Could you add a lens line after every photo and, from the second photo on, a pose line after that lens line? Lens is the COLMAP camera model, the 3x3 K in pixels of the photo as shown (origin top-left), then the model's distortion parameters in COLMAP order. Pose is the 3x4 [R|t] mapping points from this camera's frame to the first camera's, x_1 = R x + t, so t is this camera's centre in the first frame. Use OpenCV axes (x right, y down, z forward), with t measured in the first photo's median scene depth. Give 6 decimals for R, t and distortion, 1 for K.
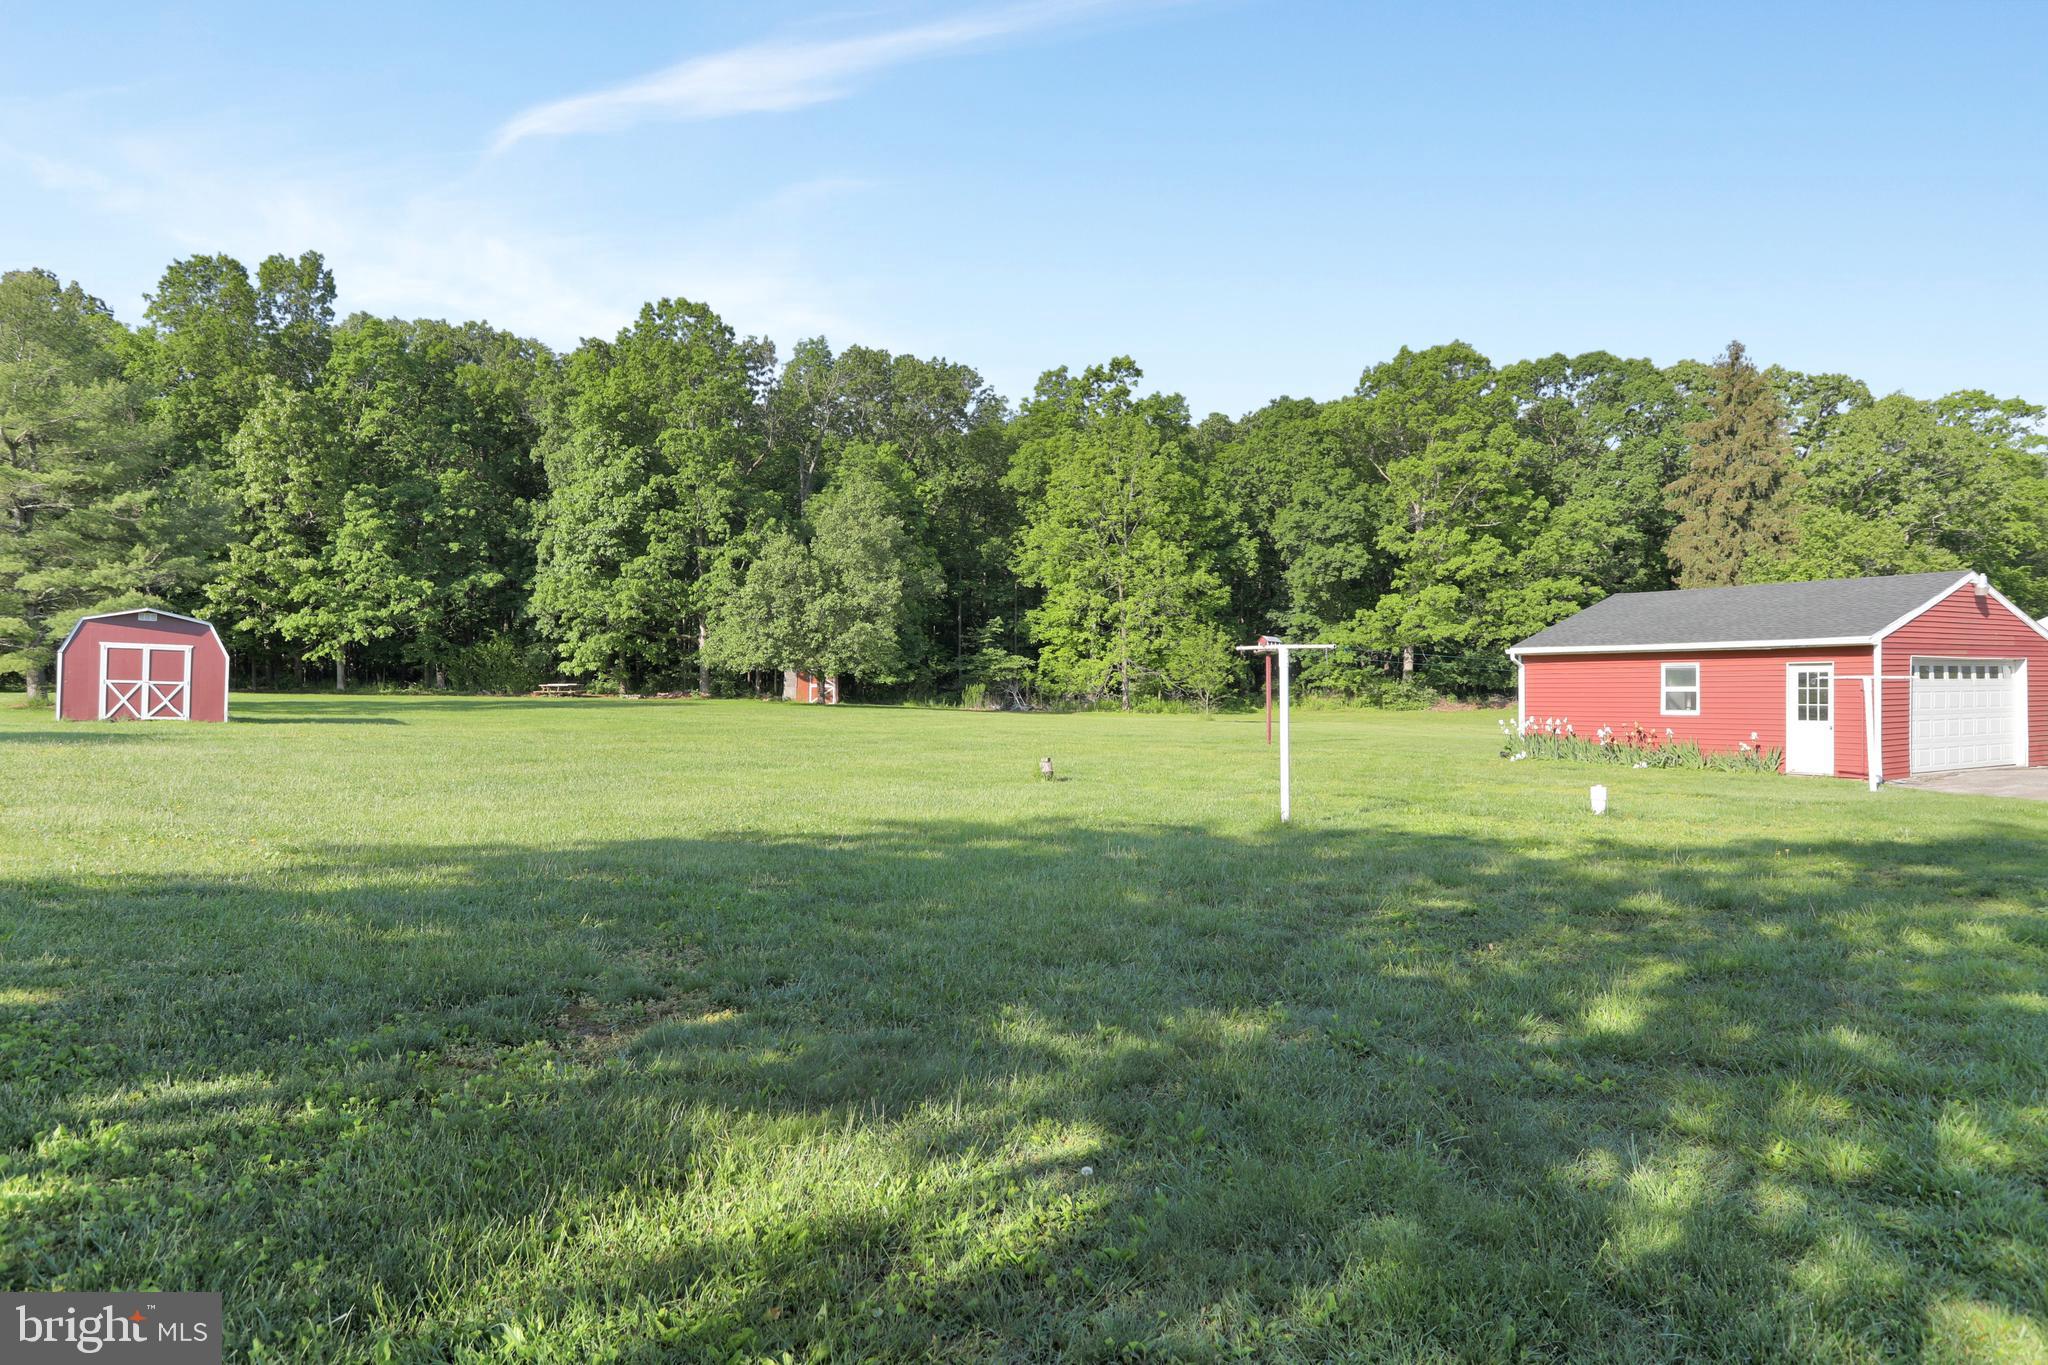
lens RADIAL K [[1270.0, 0, 1027.8], [0, 1270.0, 674.0], [0, 0, 1]] dist [-0.055246, 0.041925]
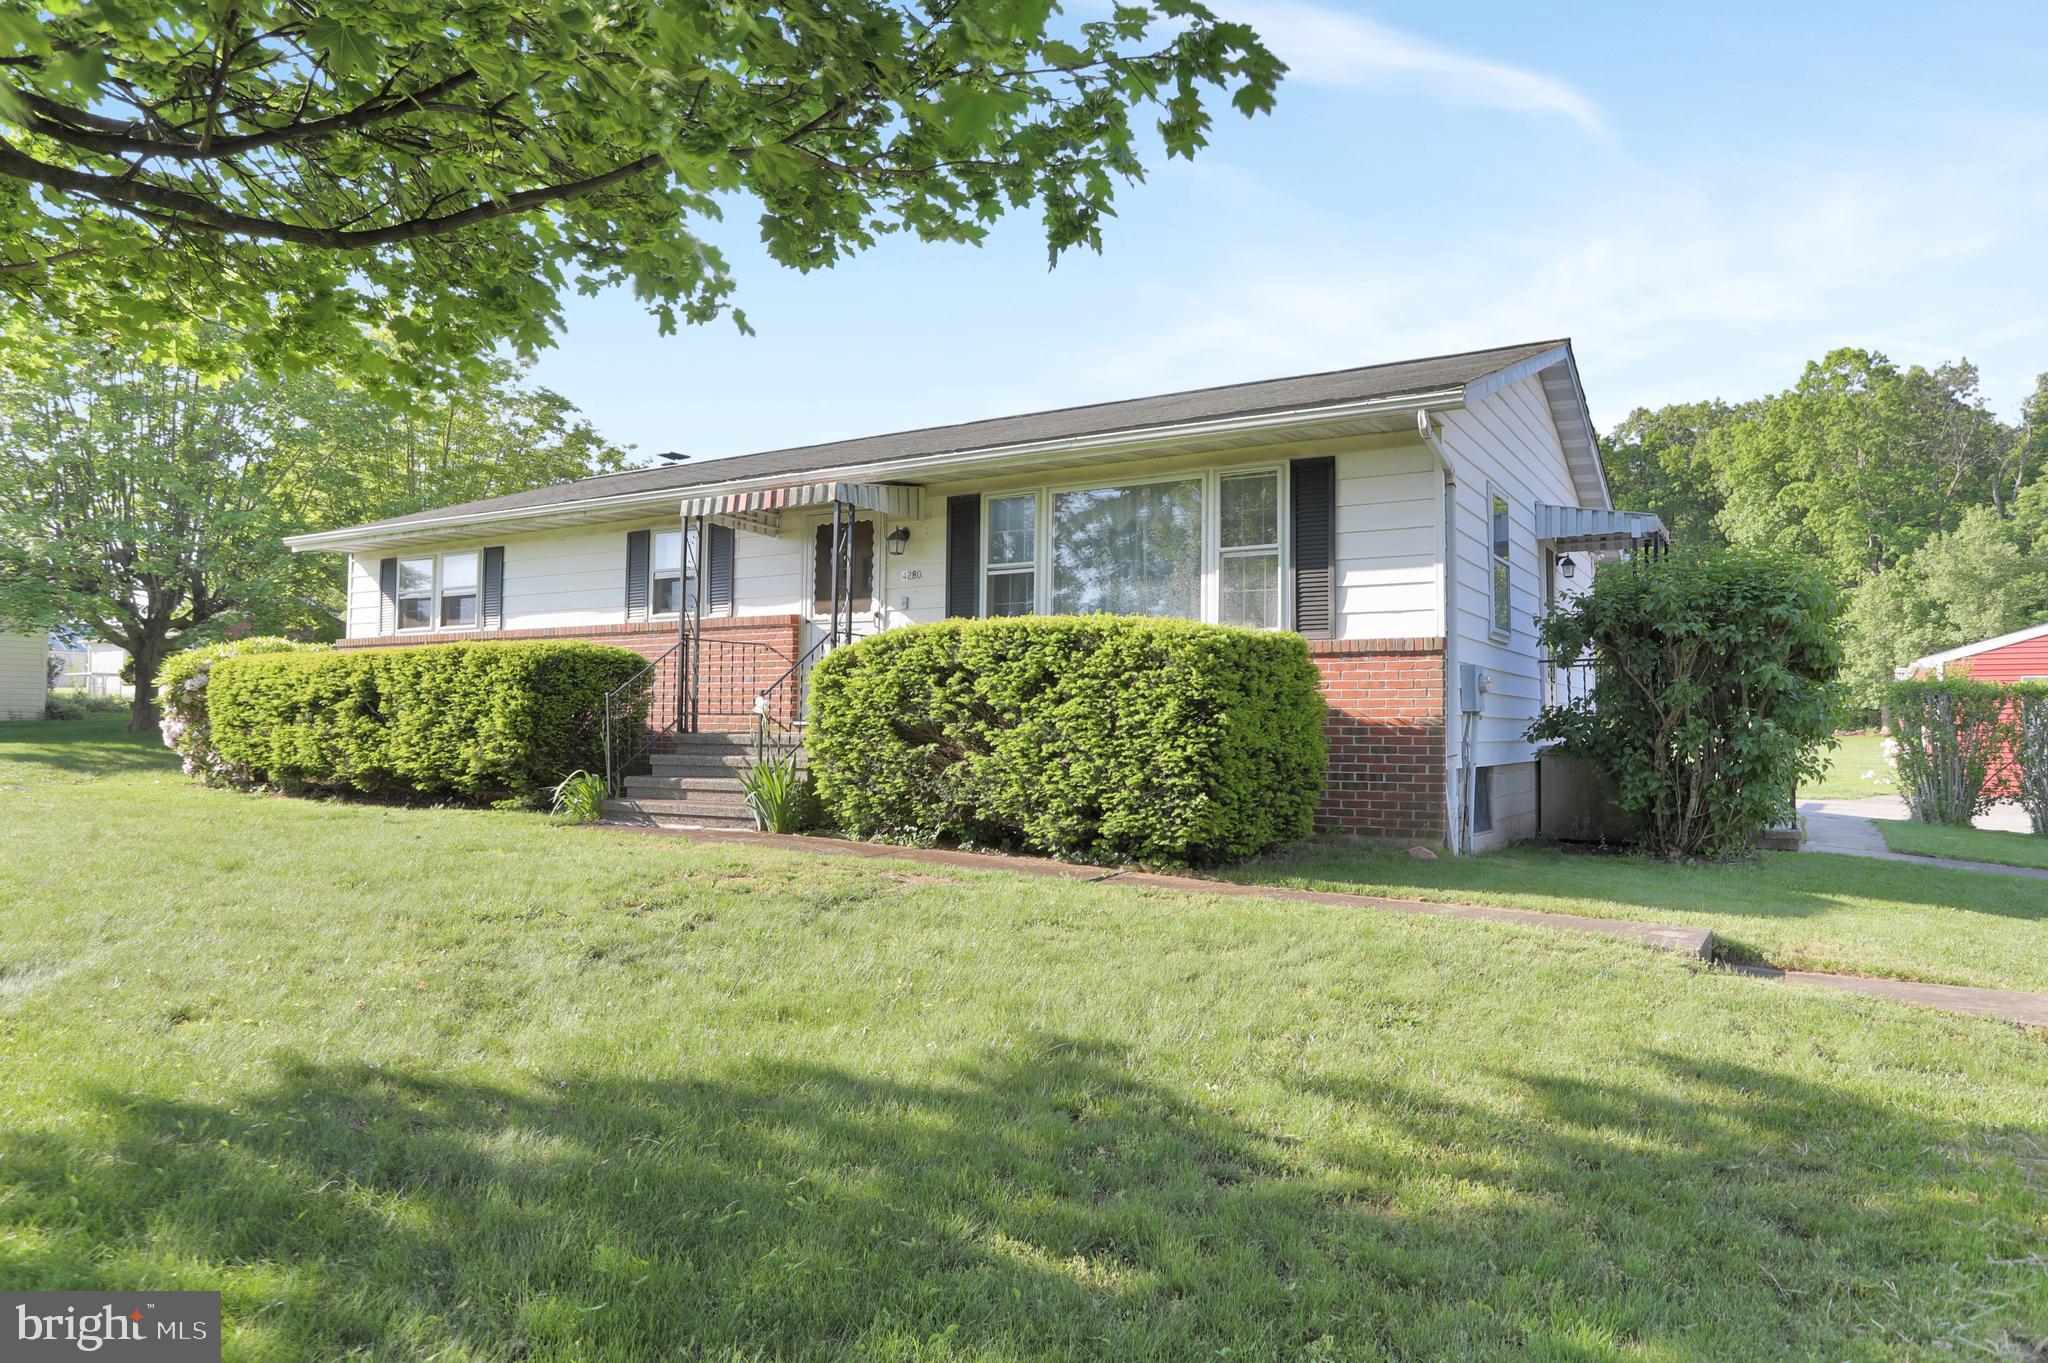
lens RADIAL K [[1270.0, 0, 1027.8], [0, 1270.0, 673.0], [0, 0, 1]] dist [-0.055246, 0.041925]
pose [[0.433014, -0.029074, -0.900918, 0.349029], [-0.002026, 0.999446, -0.033227, 0.003700], [0.901385, 0.016213, 0.432715, -0.040907]]
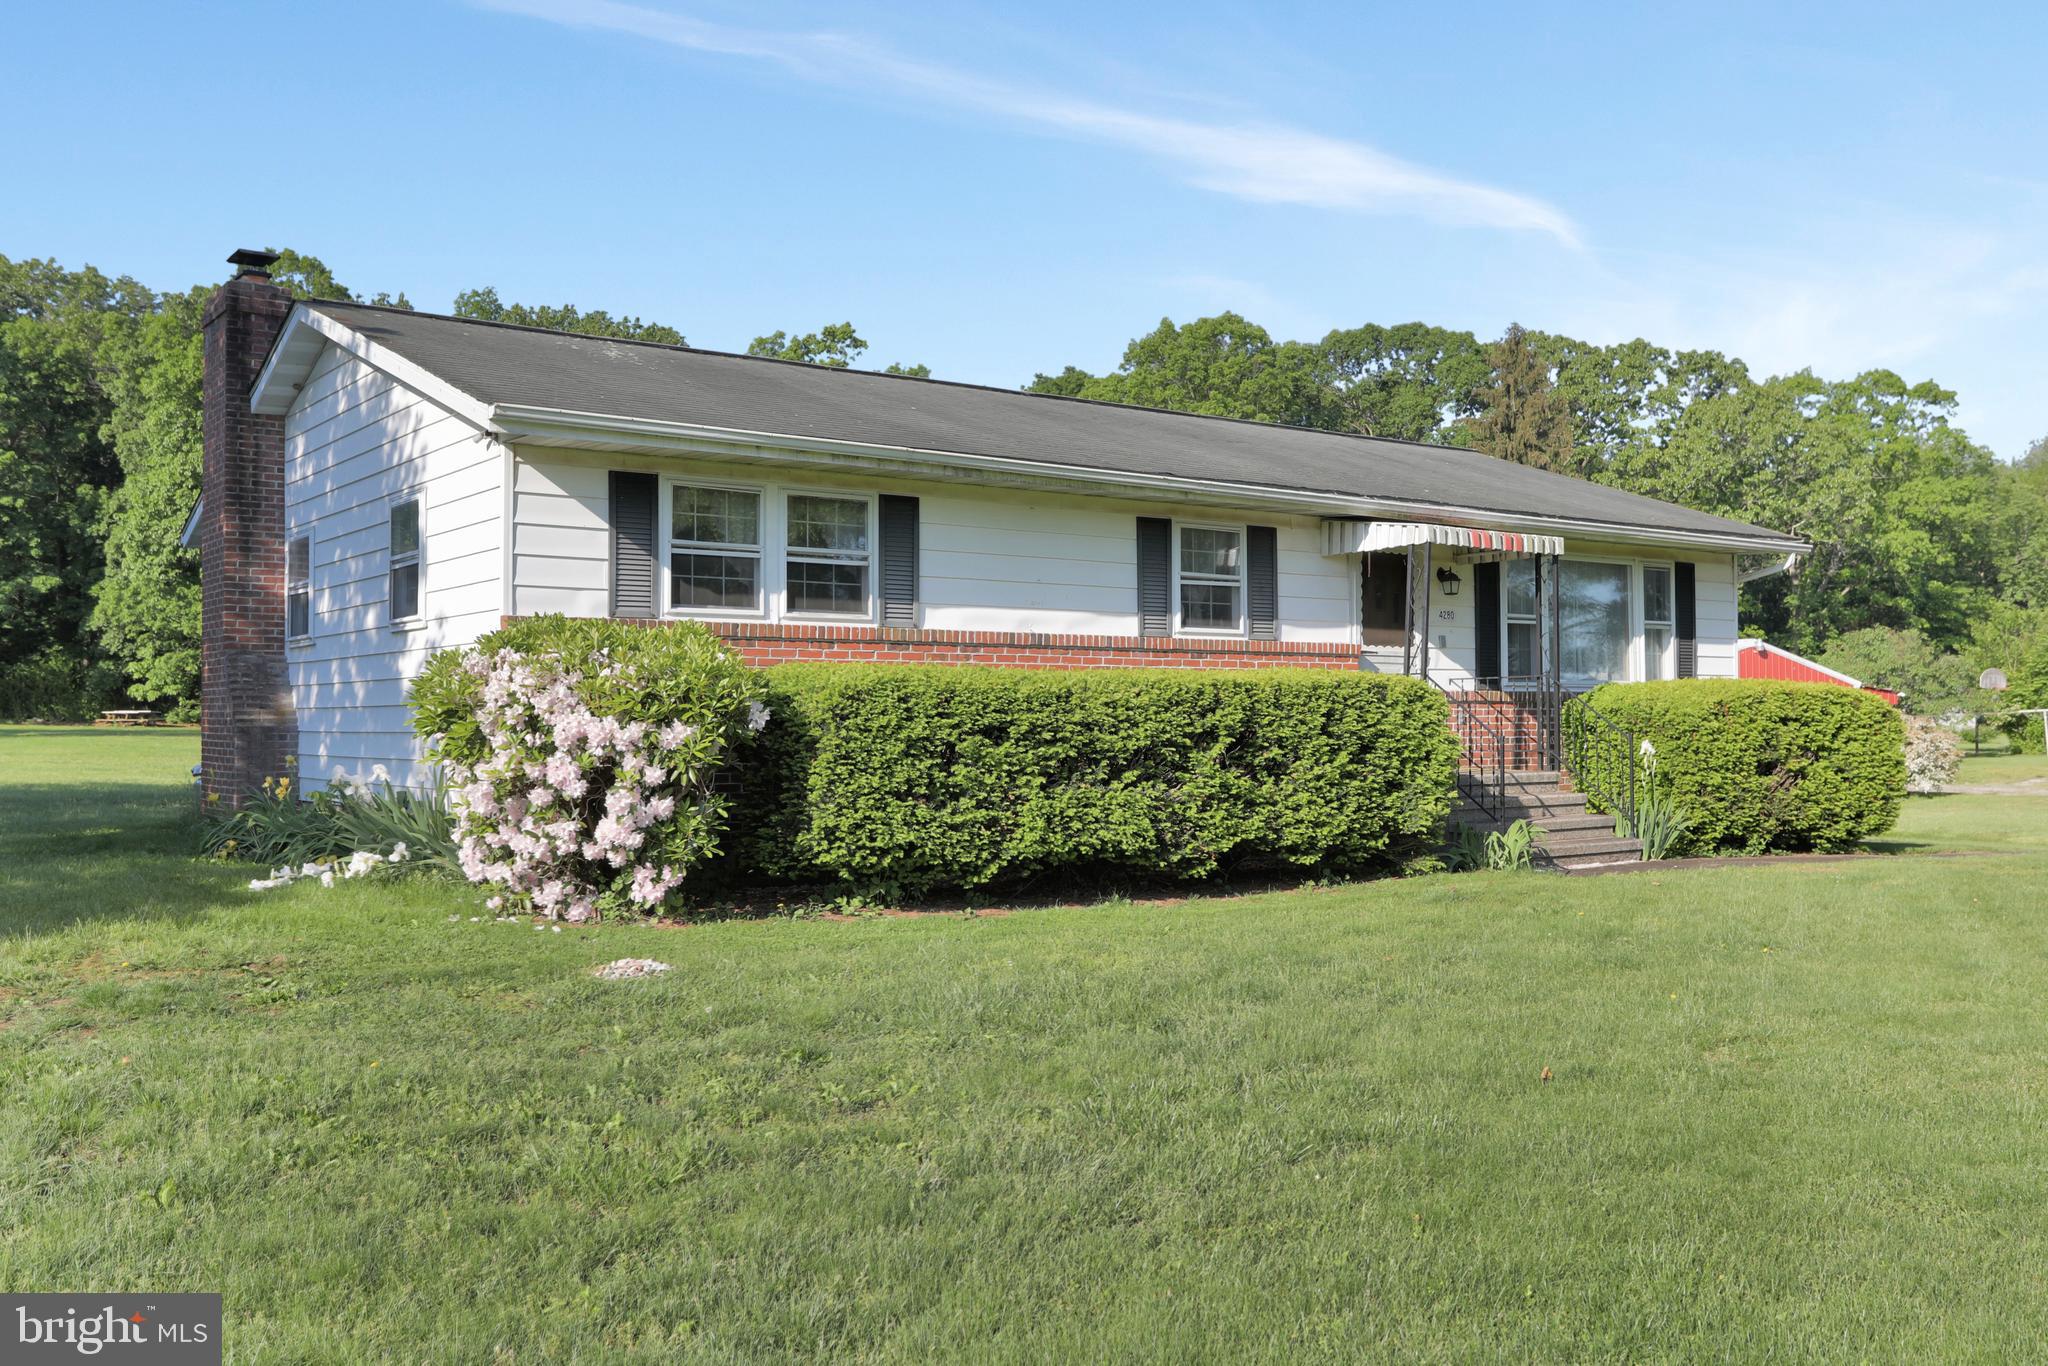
lens RADIAL K [[1781.9, 0, 1016.3], [0, 1781.9, 665.2], [0, 0, 1]] dist [-0.011219, 0.089741]
pose [[0.998853, 0.007729, 0.047262, 0.152721], [-0.006754, 0.999761, -0.020774, -0.001545], [-0.047412, 0.020431, 0.998666, -0.198166]]
